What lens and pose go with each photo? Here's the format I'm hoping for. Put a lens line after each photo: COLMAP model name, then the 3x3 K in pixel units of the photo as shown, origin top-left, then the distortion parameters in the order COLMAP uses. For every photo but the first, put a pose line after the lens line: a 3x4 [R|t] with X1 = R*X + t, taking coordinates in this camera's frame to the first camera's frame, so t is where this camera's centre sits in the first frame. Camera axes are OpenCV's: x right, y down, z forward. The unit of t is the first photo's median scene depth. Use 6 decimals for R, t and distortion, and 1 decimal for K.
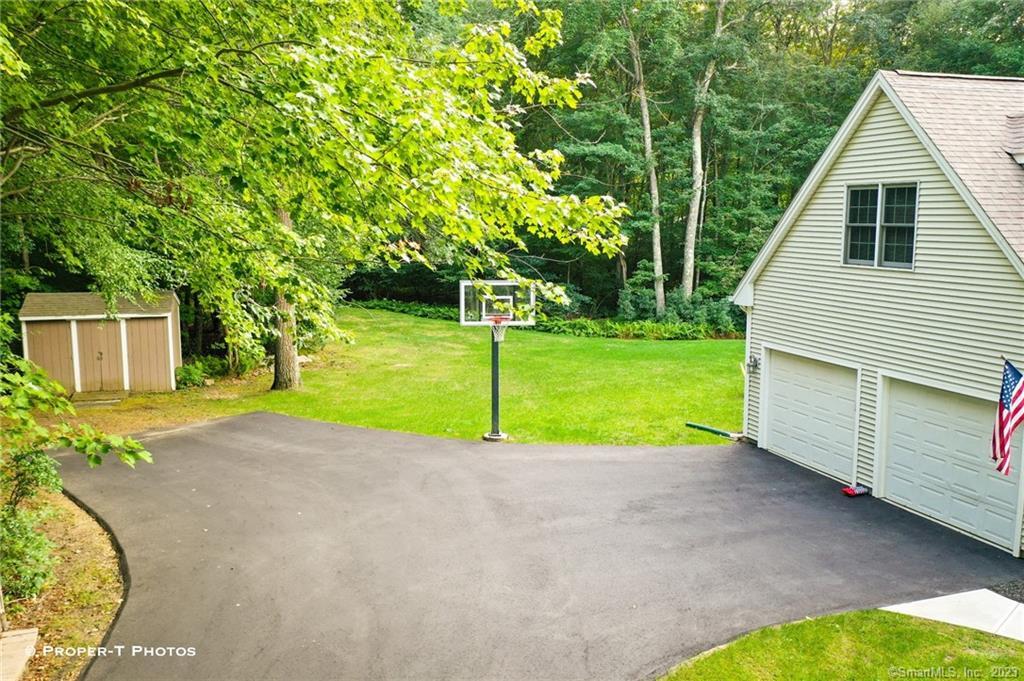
lens RADIAL K [[865.1, 0, 512.2], [0, 865.1, 337.9], [0, 0, 1]] dist [0.019420, 0.005846]
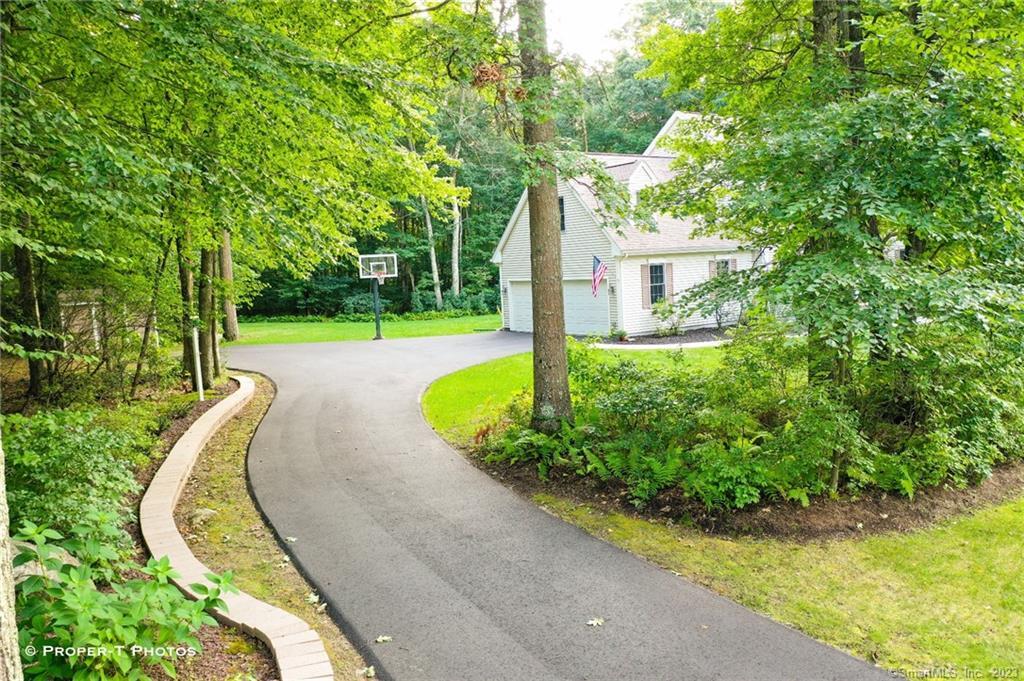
lens RADIAL K [[865.1, 0, 511.0], [0, 865.1, 341.2], [0, 0, 1]] dist [0.019420, 0.005846]
pose [[0.955021, -0.069069, 0.288382, -0.144822], [0.089695, 0.994225, -0.058916, 0.128499], [-0.282648, 0.082133, 0.955701, -0.450828]]
